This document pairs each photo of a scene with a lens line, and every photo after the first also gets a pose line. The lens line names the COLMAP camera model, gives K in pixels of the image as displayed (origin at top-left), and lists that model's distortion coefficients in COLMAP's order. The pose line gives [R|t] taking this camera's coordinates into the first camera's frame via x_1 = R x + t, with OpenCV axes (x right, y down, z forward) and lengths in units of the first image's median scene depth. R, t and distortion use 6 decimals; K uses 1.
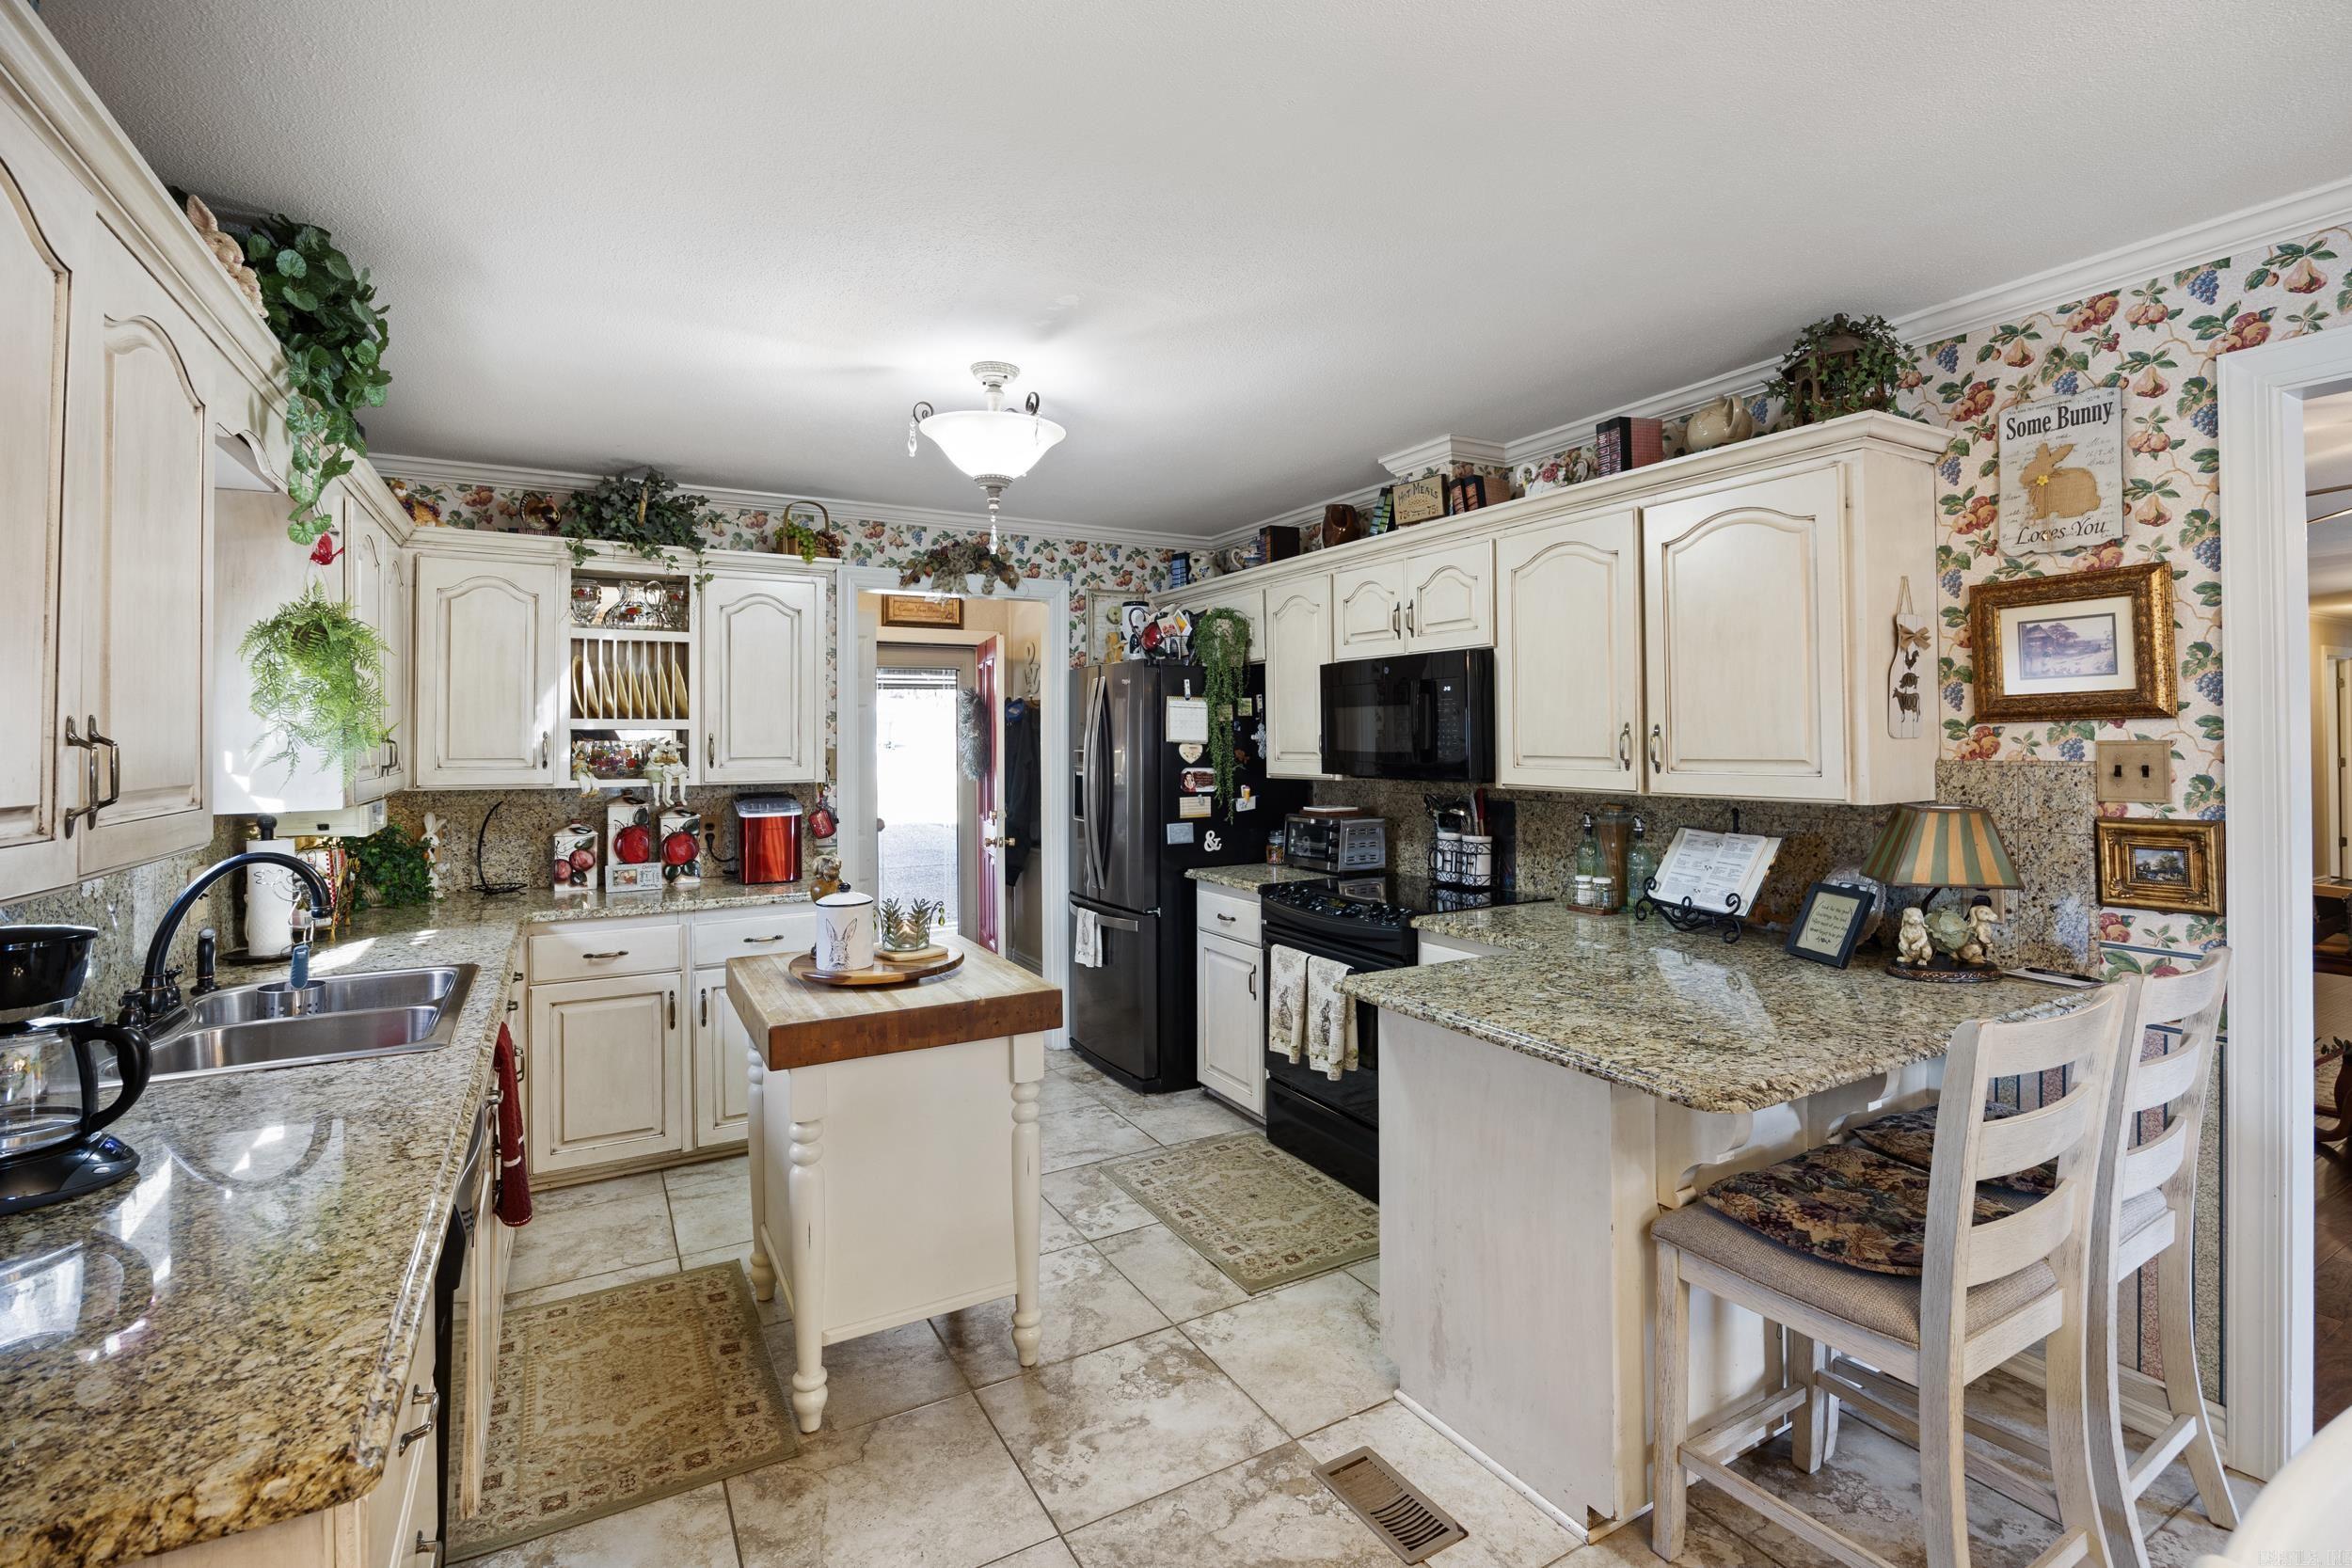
lens RADIAL K [[1075.5, 0, 1227.4], [0, 1075.5, 746.6], [0, 0, 1]] dist [-0.011268, 0.000480]
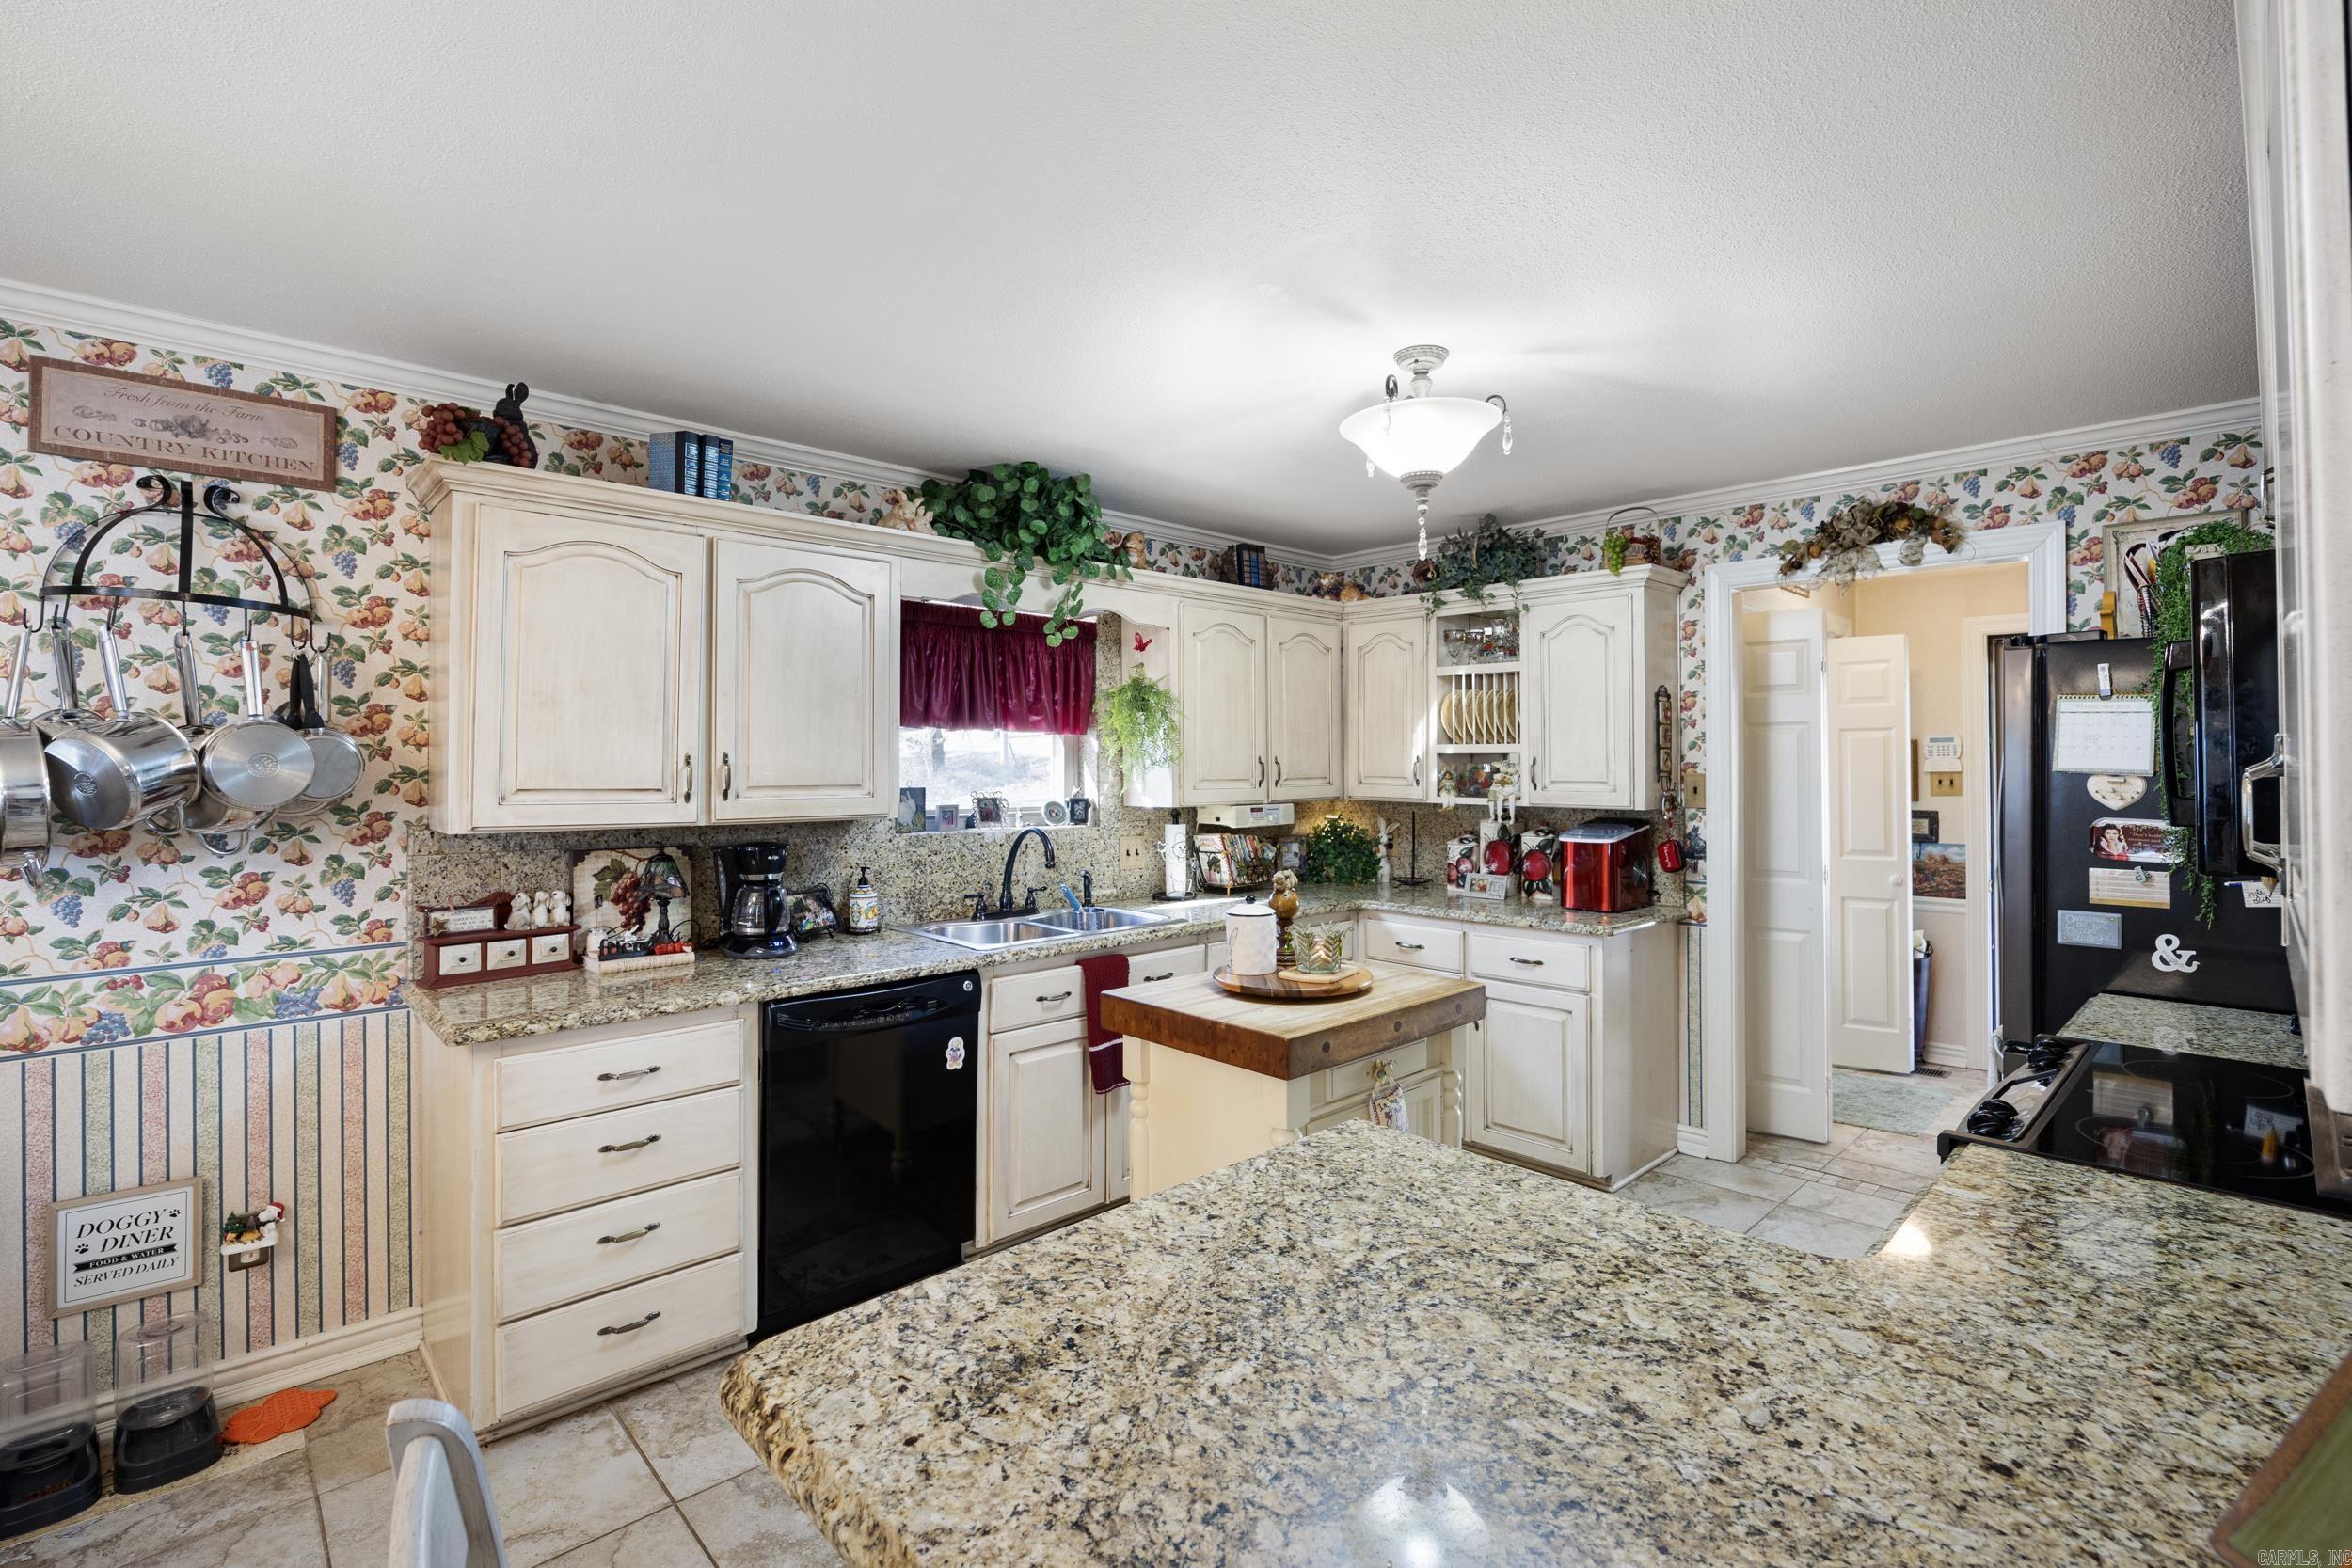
lens RADIAL K [[1075.5, 0, 1152.4], [0, 1075.5, 747.7], [0, 0, 1]] dist [-0.011268, 0.000480]
pose [[0.212788, -0.006300, -0.977078, 0.439033], [-0.010666, 0.999905, -0.008770, -0.007653], [0.977040, 0.012287, 0.212700, 0.404389]]
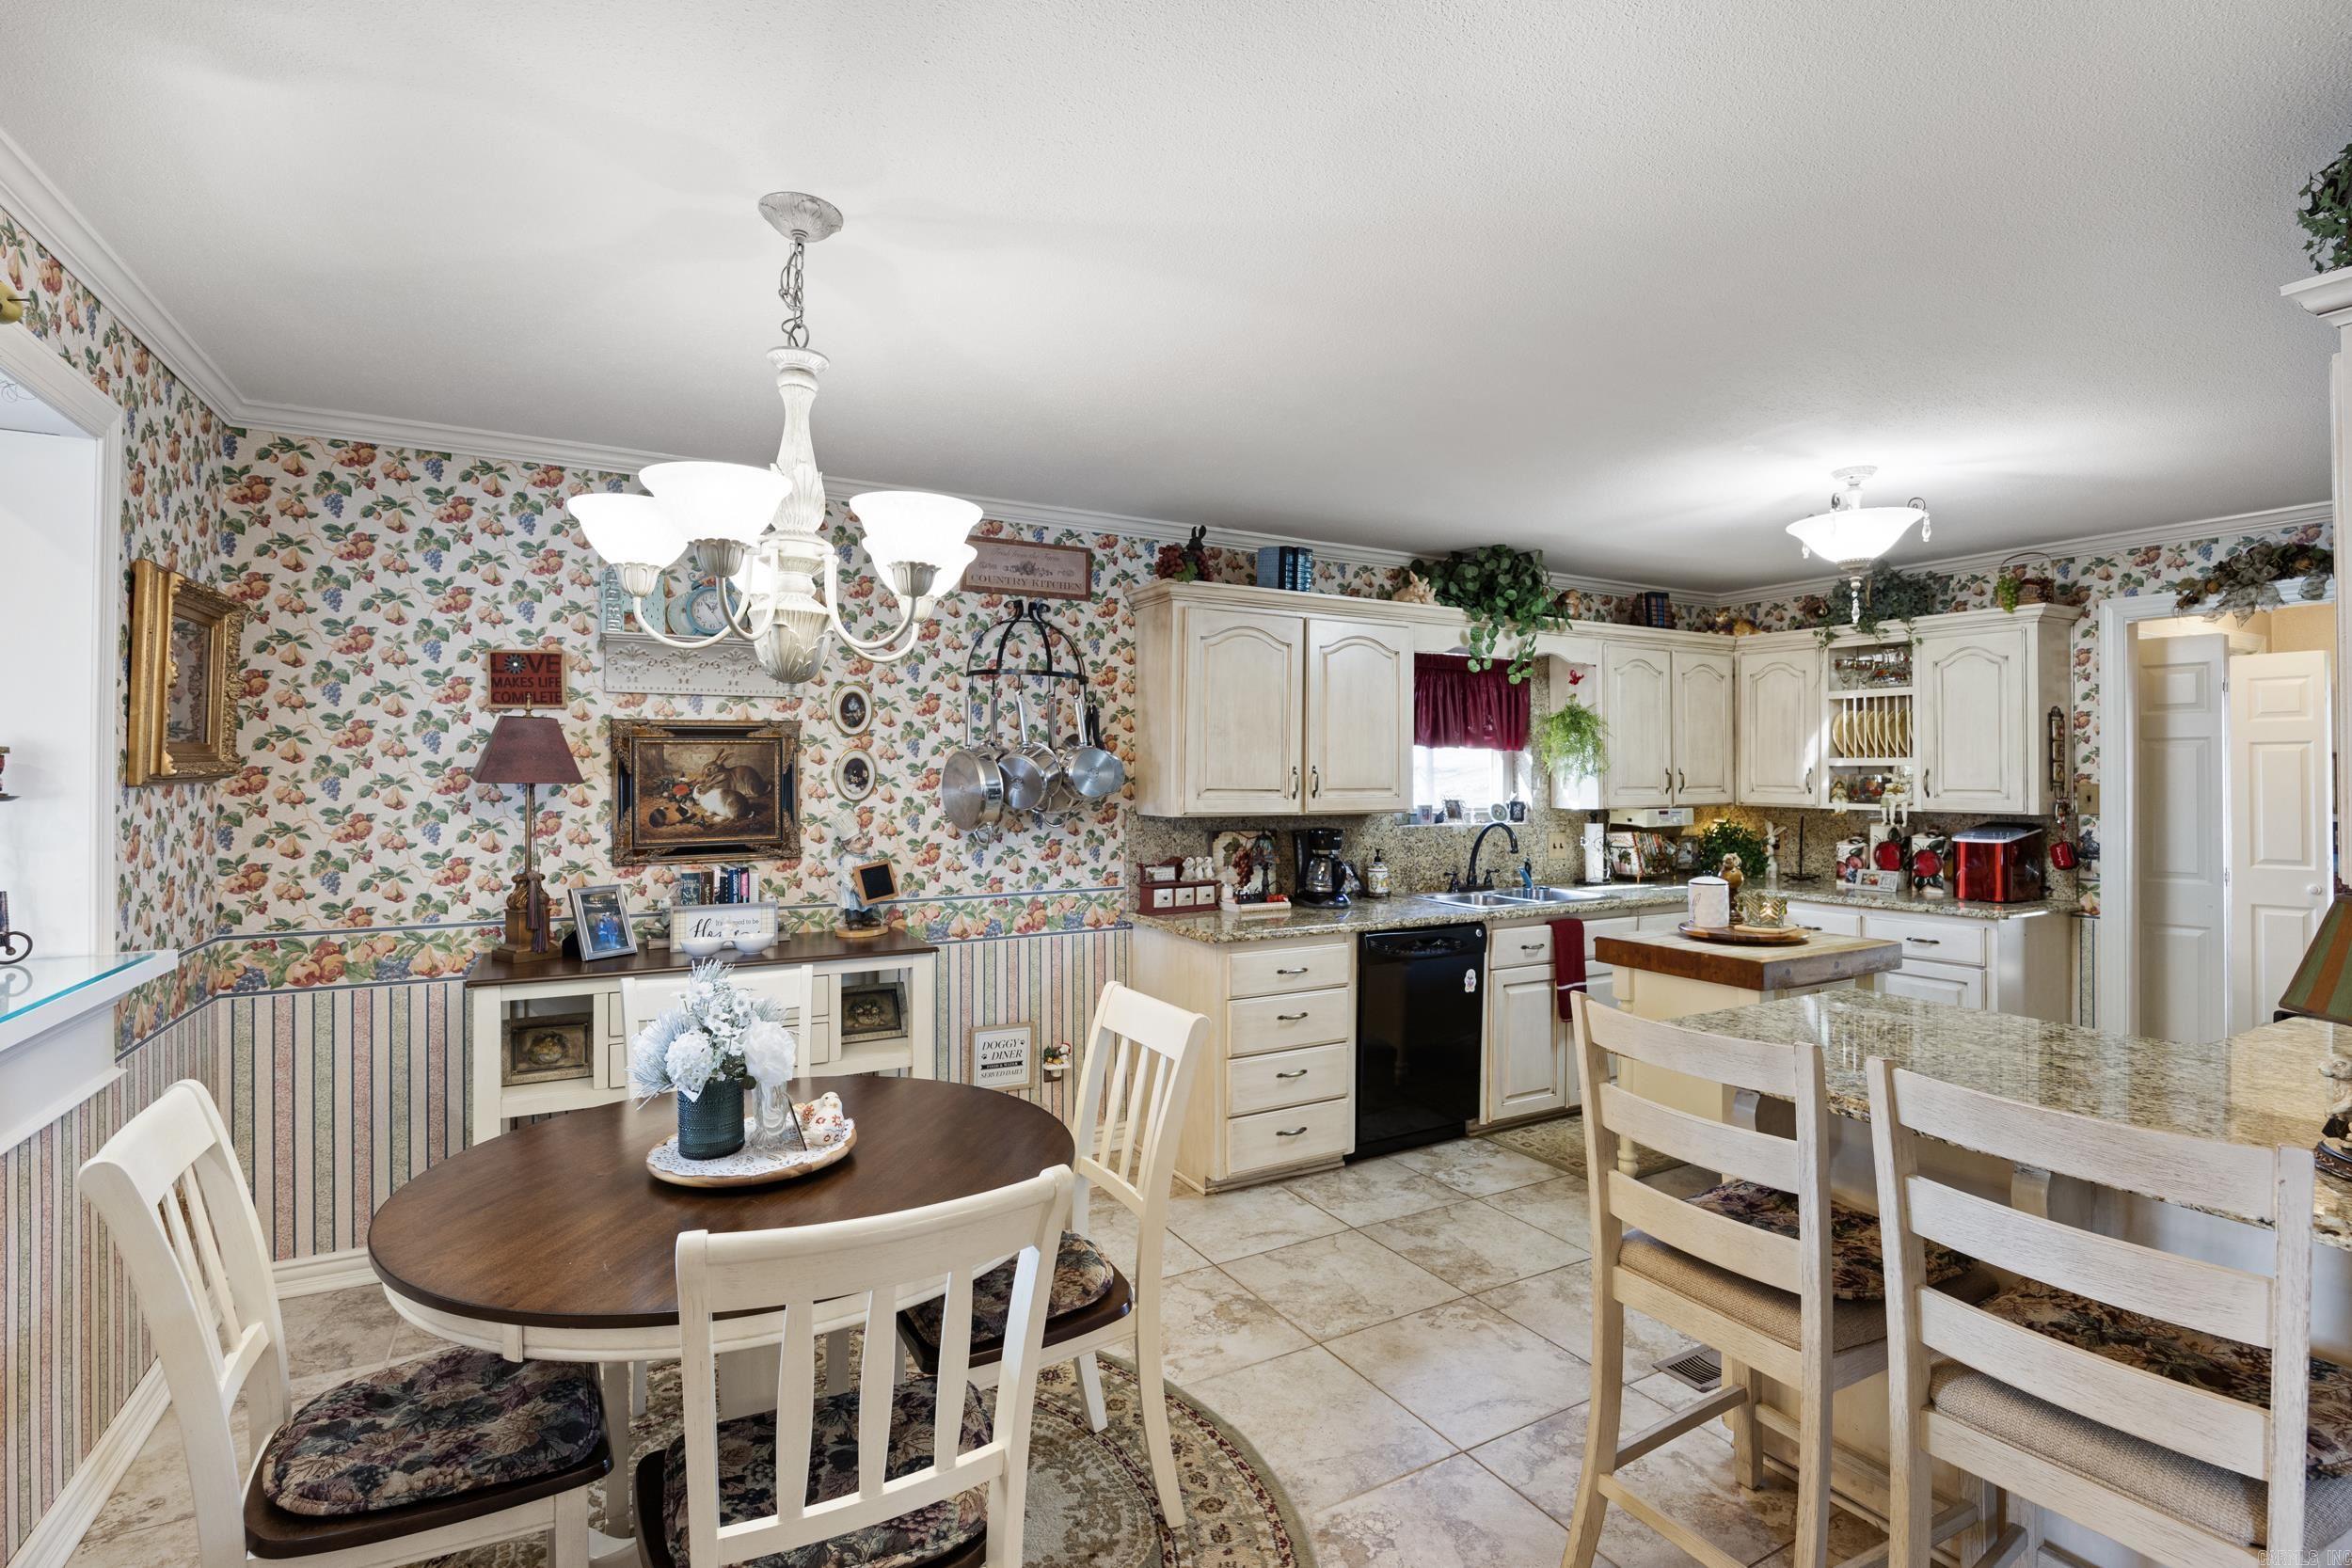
lens RADIAL K [[1075.5, 0, 1167.9], [0, 1075.5, 764.1], [0, 0, 1]] dist [-0.011268, 0.000480]
pose [[-0.027530, -0.001798, -0.999619, 0.715866], [-0.011579, 0.999932, -0.001480, -0.005689], [0.999554, 0.011534, -0.027549, 0.176329]]
